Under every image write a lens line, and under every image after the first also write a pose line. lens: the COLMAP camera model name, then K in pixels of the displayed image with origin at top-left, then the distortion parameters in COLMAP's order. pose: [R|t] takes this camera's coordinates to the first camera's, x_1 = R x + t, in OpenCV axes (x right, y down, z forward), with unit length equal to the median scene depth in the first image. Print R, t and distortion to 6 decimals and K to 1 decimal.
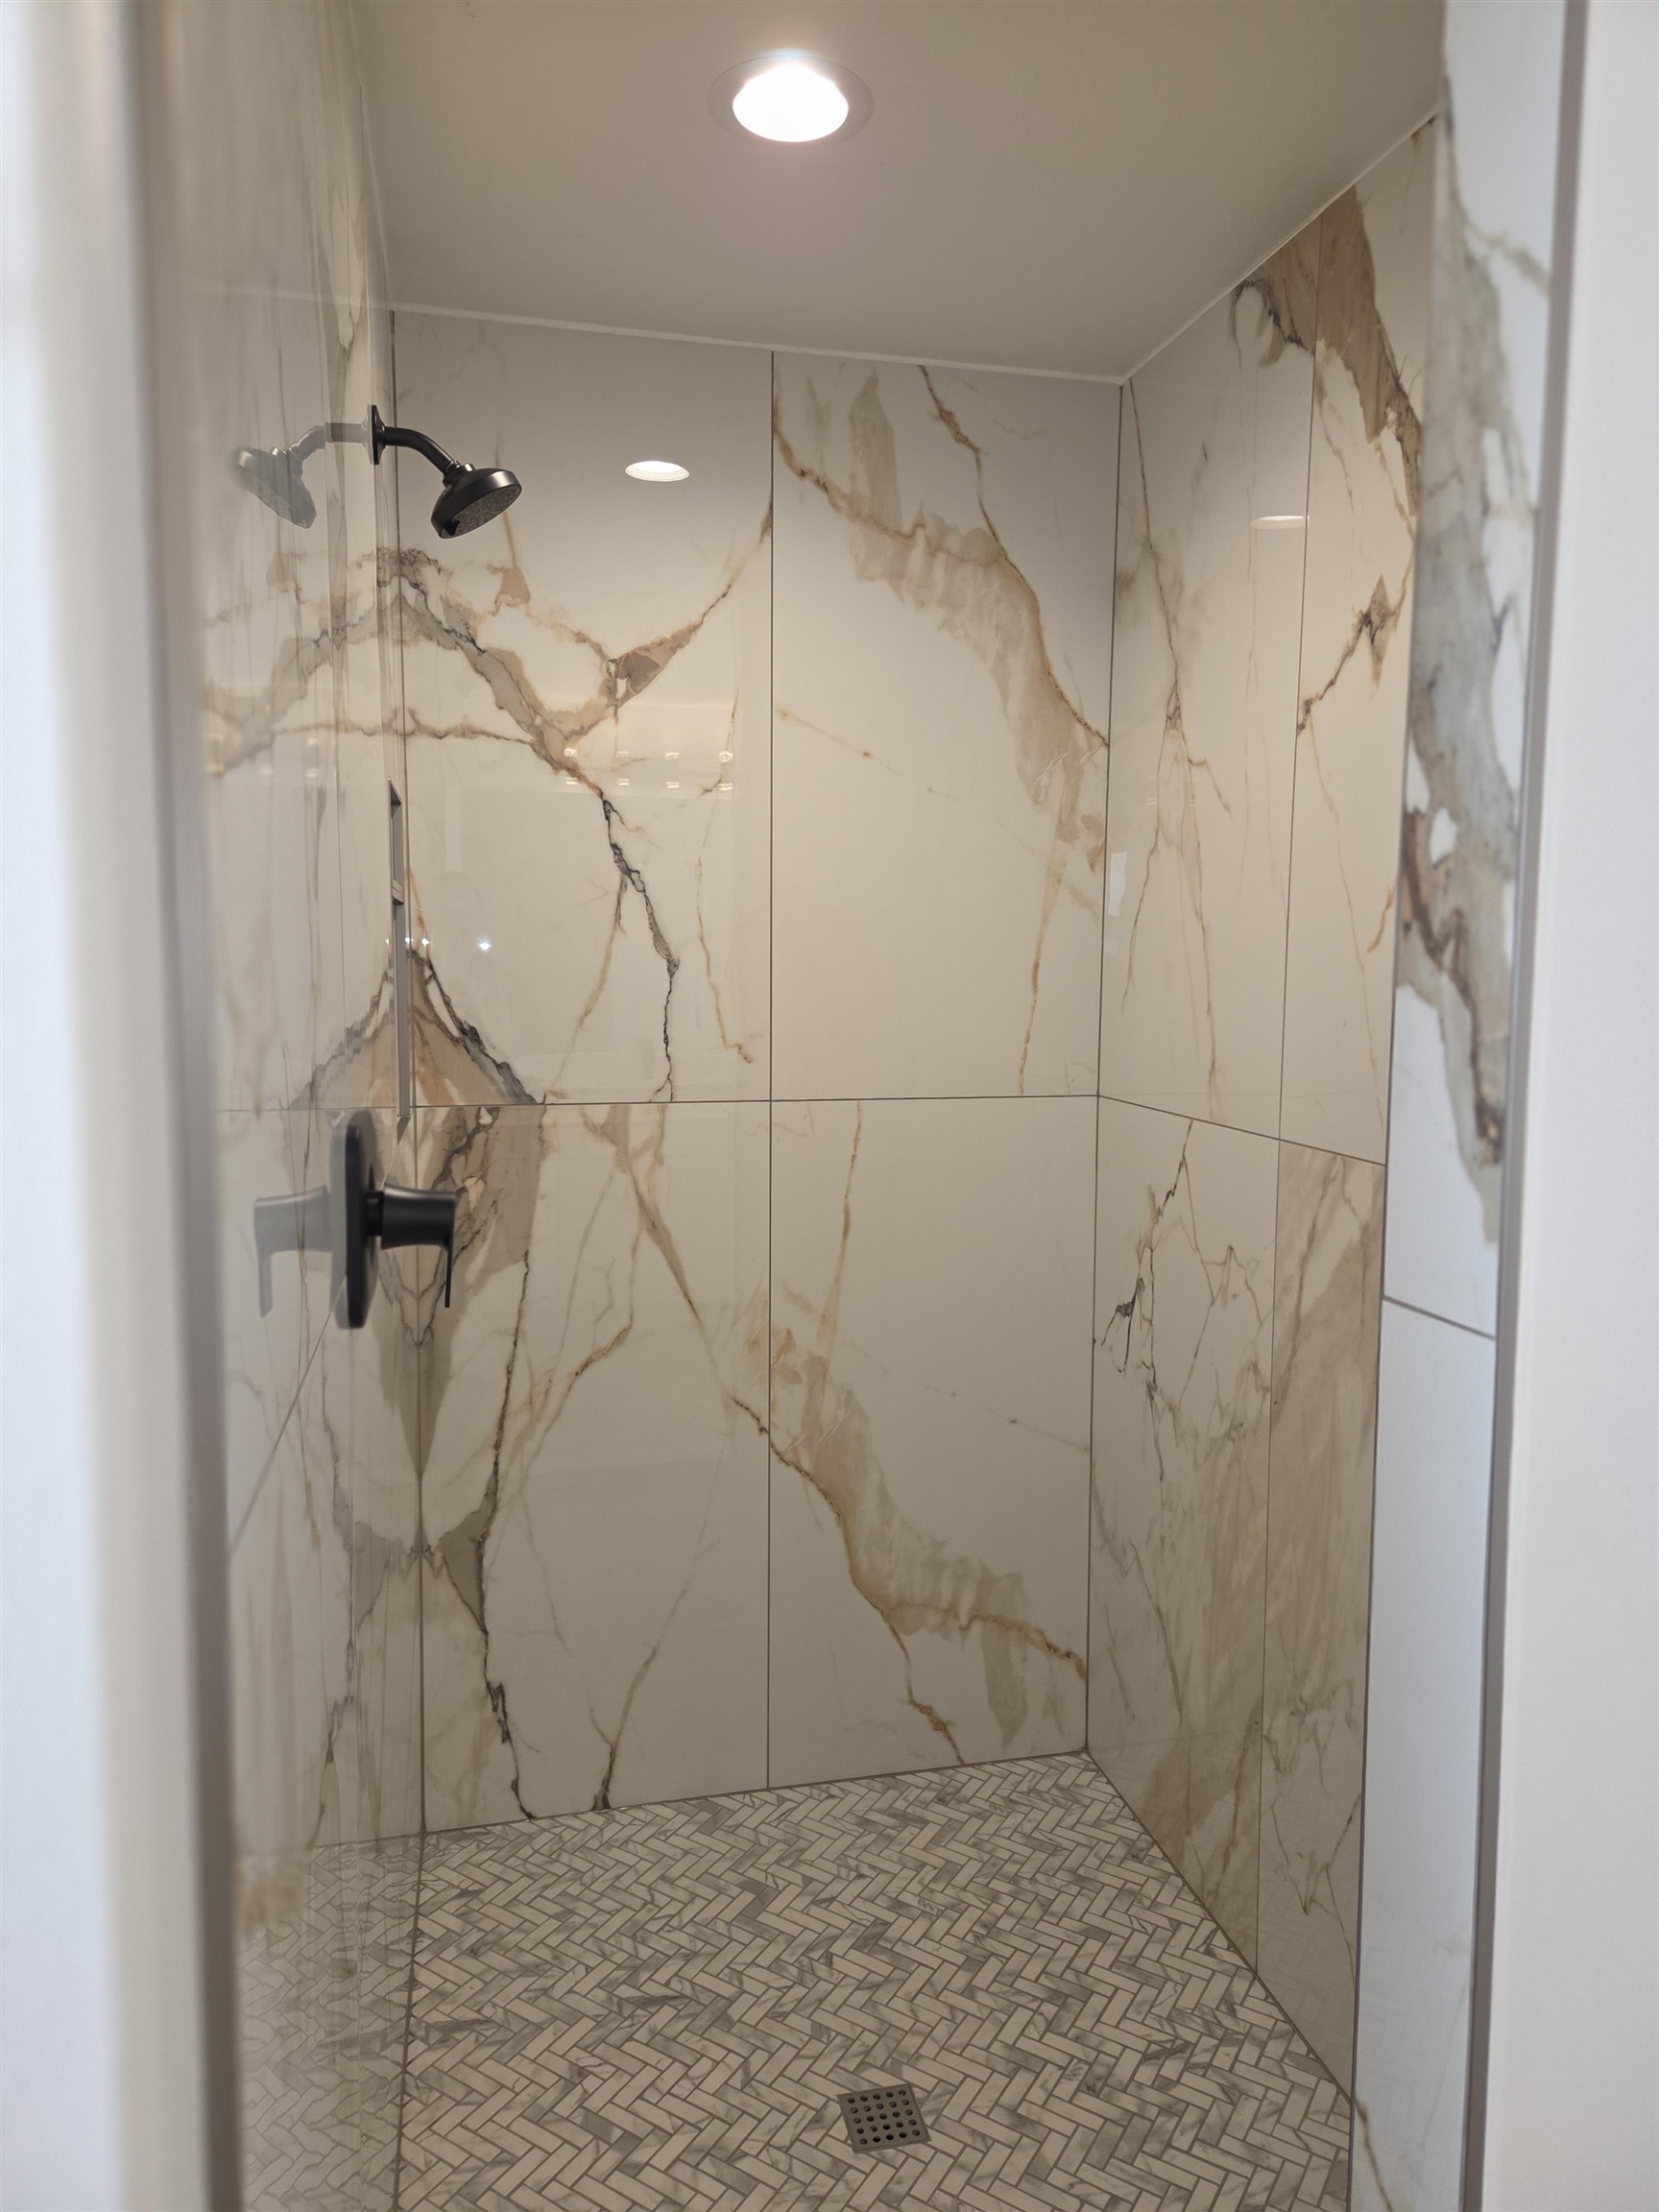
lens RADIAL K [[1485.8, 0, 826.2], [0, 1485.8, 1102.5], [0, 0, 1]] dist [0.046931, -0.004197]
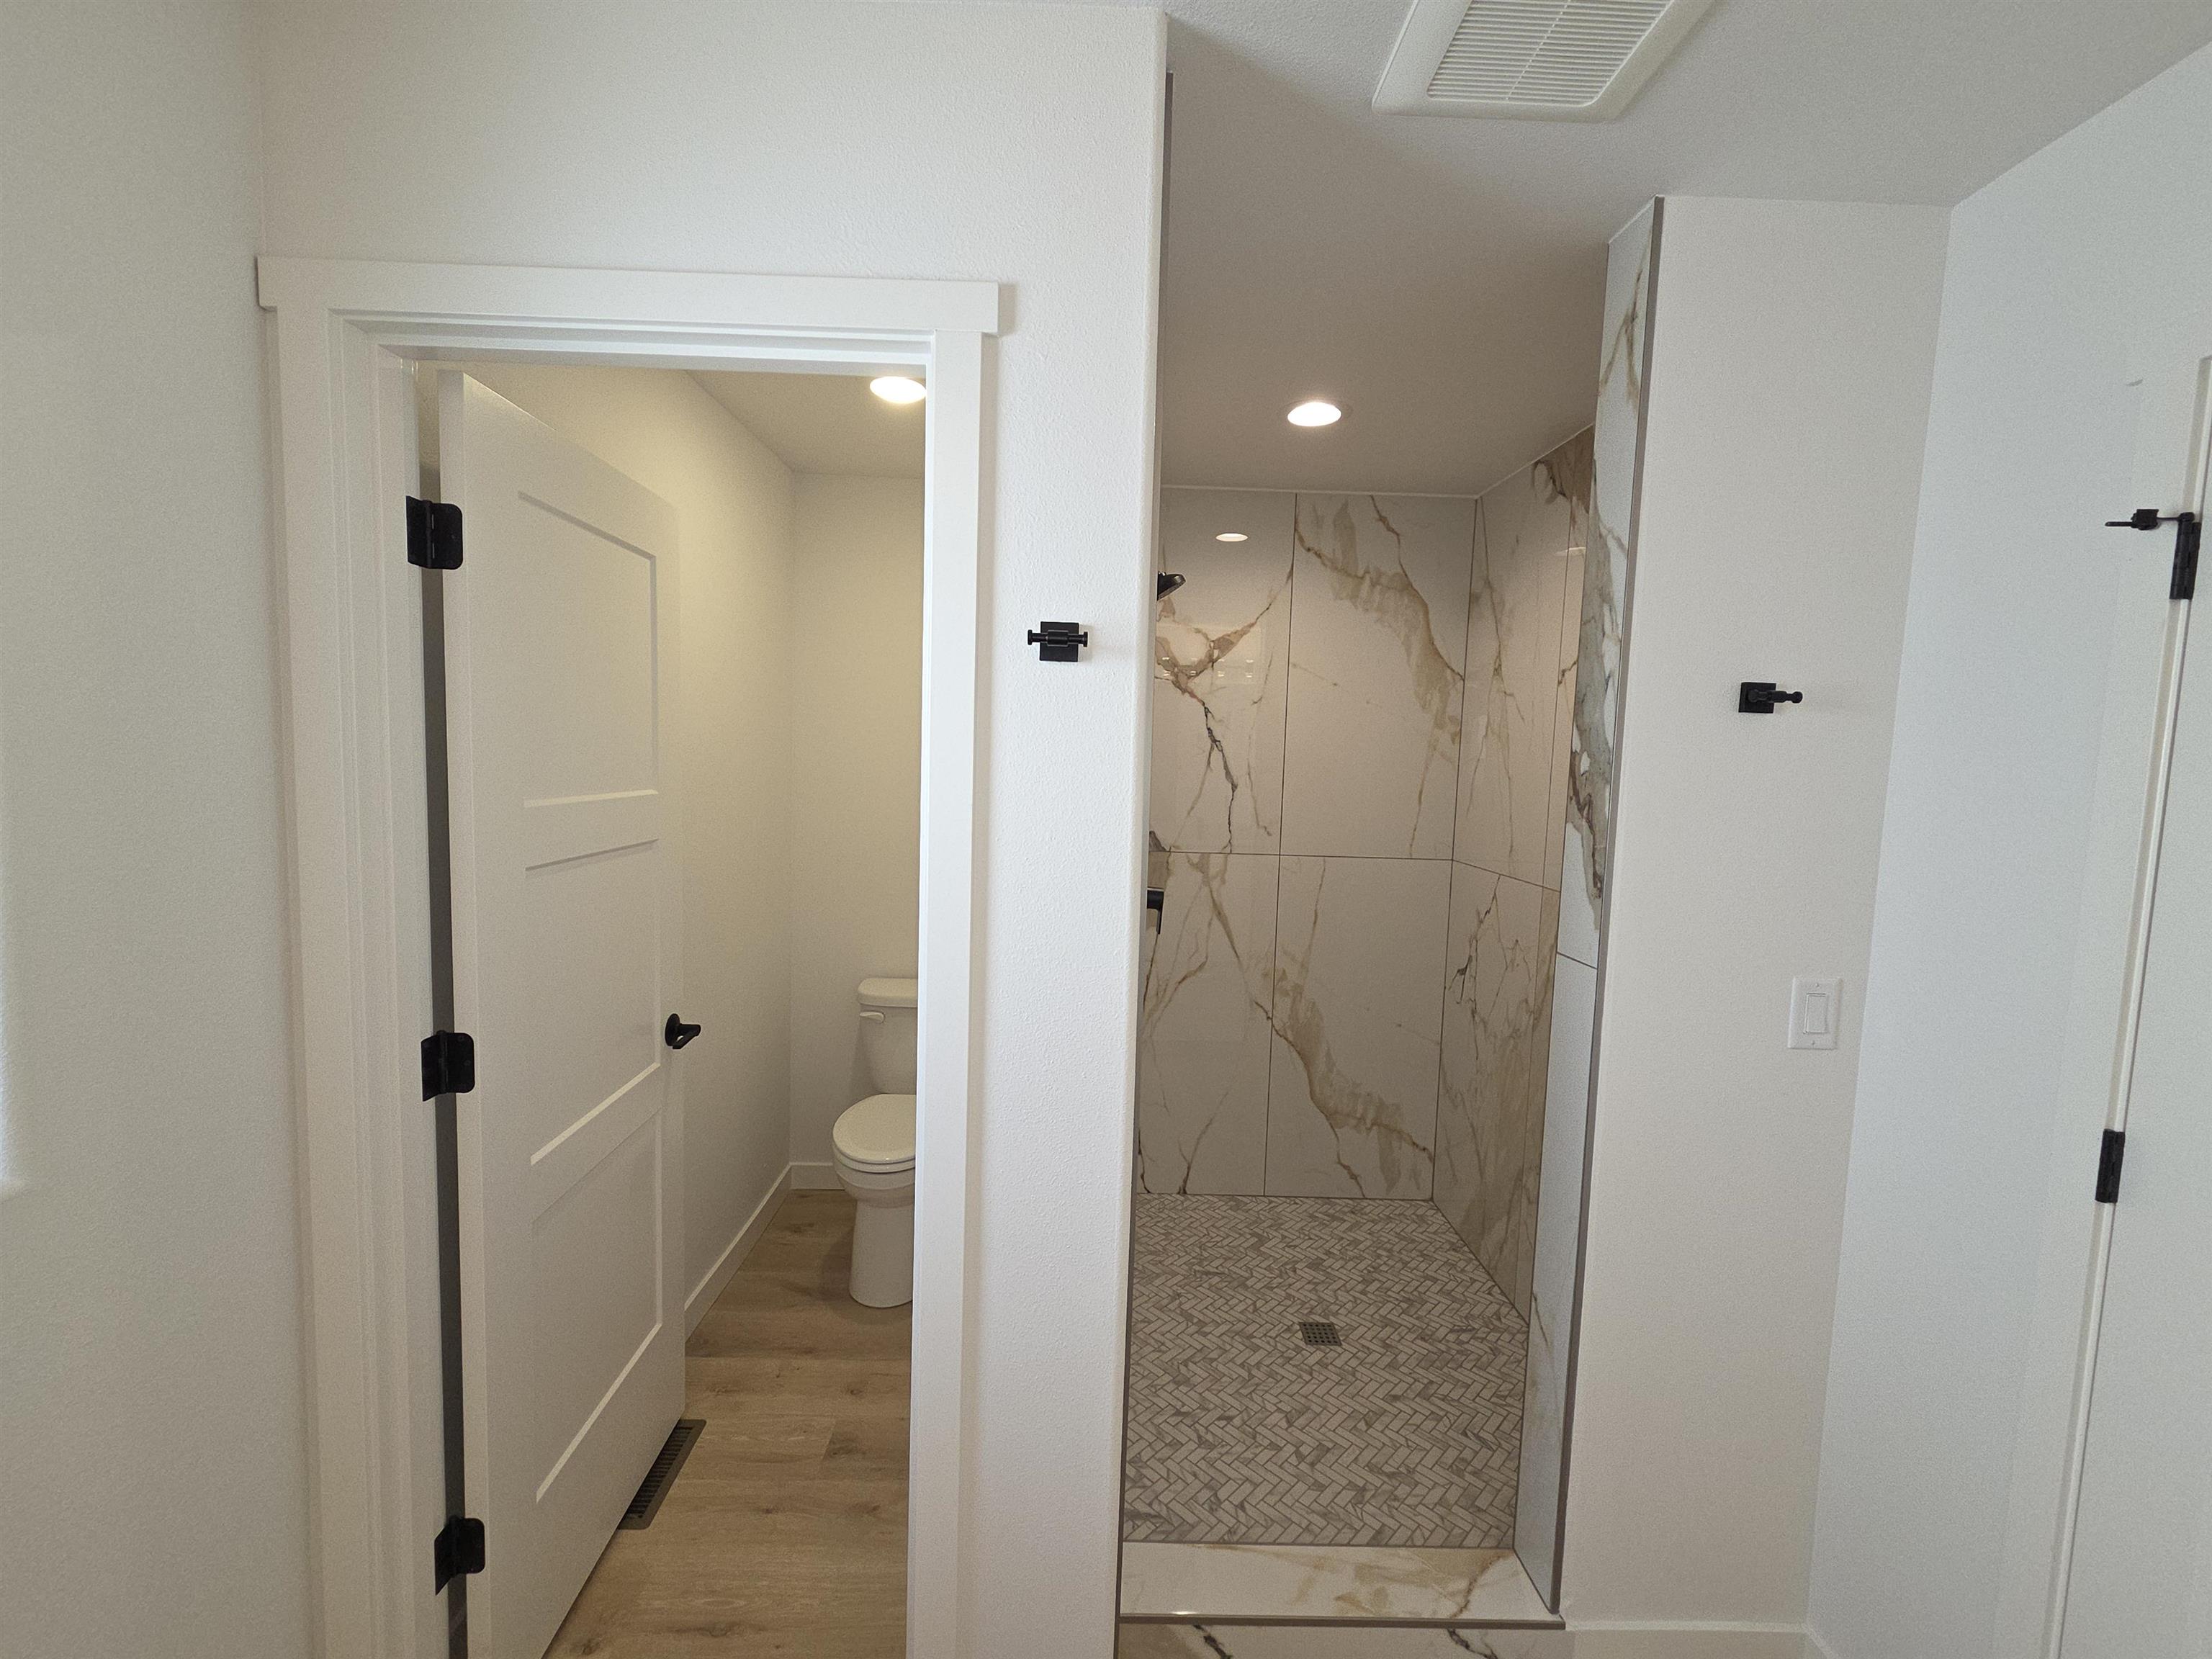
lens RADIAL K [[904.9, 0, 1101.8], [0, 904.9, 825.2], [0, 0, 1]] dist [0.004816, -0.000809]
pose [[0.977541, 0.040390, -0.206837, -0.023112], [-0.045973, 0.998695, -0.022252, -0.003466], [0.205668, 0.031262, 0.978122, -0.283040]]
